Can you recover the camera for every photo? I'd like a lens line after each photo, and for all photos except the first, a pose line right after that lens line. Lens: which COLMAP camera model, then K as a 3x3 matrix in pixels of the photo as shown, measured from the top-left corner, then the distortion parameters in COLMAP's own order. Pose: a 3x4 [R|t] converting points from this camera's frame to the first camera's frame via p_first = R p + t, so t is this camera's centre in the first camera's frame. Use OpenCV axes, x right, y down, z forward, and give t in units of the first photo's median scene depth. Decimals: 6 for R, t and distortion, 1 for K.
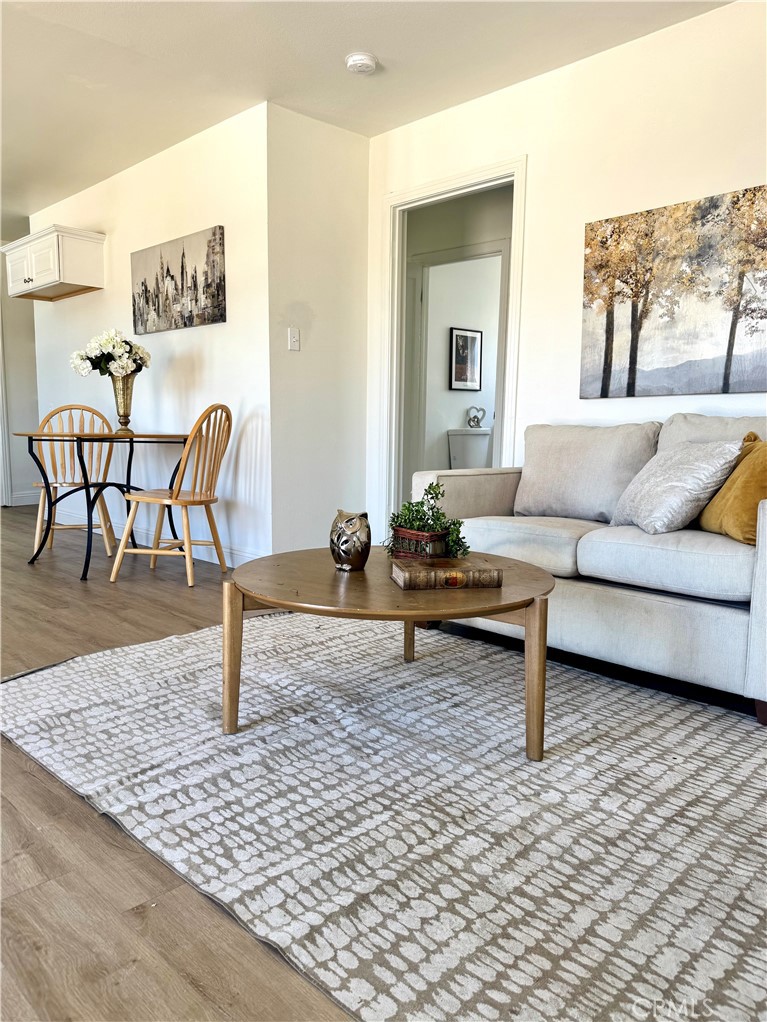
lens RADIAL K [[749.4, 0, 383.5], [0, 749.4, 511.0], [0, 0, 1]] dist [0.187620, -0.368286]
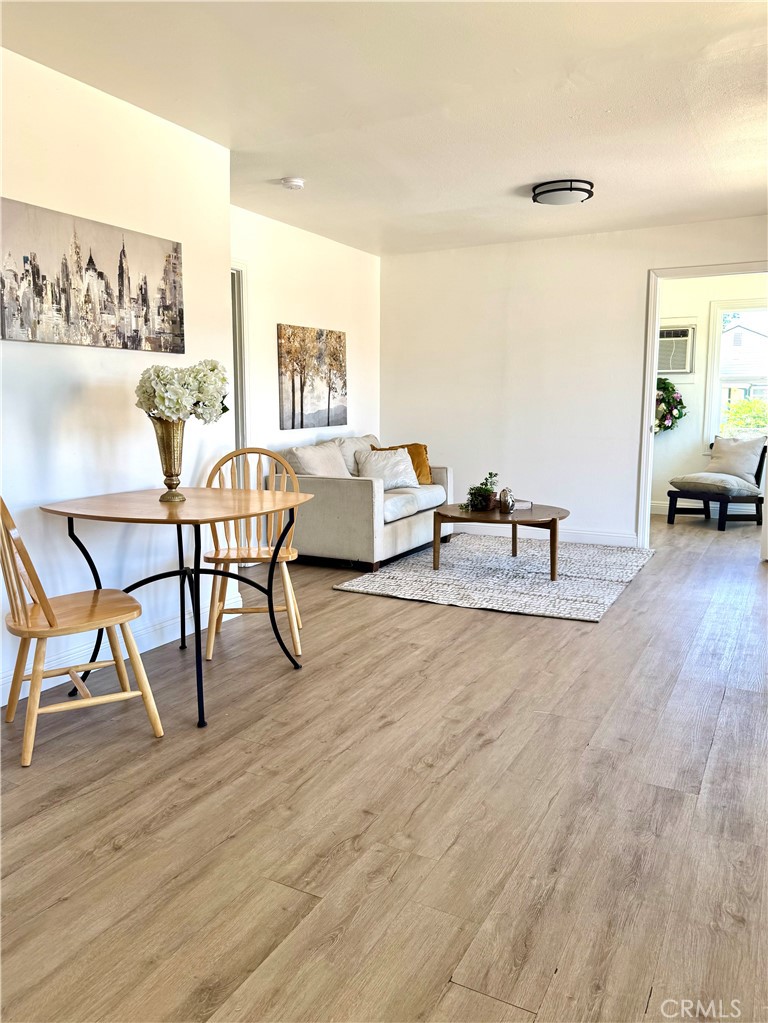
lens RADIAL K [[769.0, 0, 367.4], [0, 769.0, 496.3], [0, 0, 1]] dist [0.092276, -0.142920]
pose [[-0.298391, -0.129172, 0.945662, -1.114345], [0.101838, 0.980835, 0.166110, -0.213148], [-0.948995, 0.145870, -0.279517, 1.061319]]
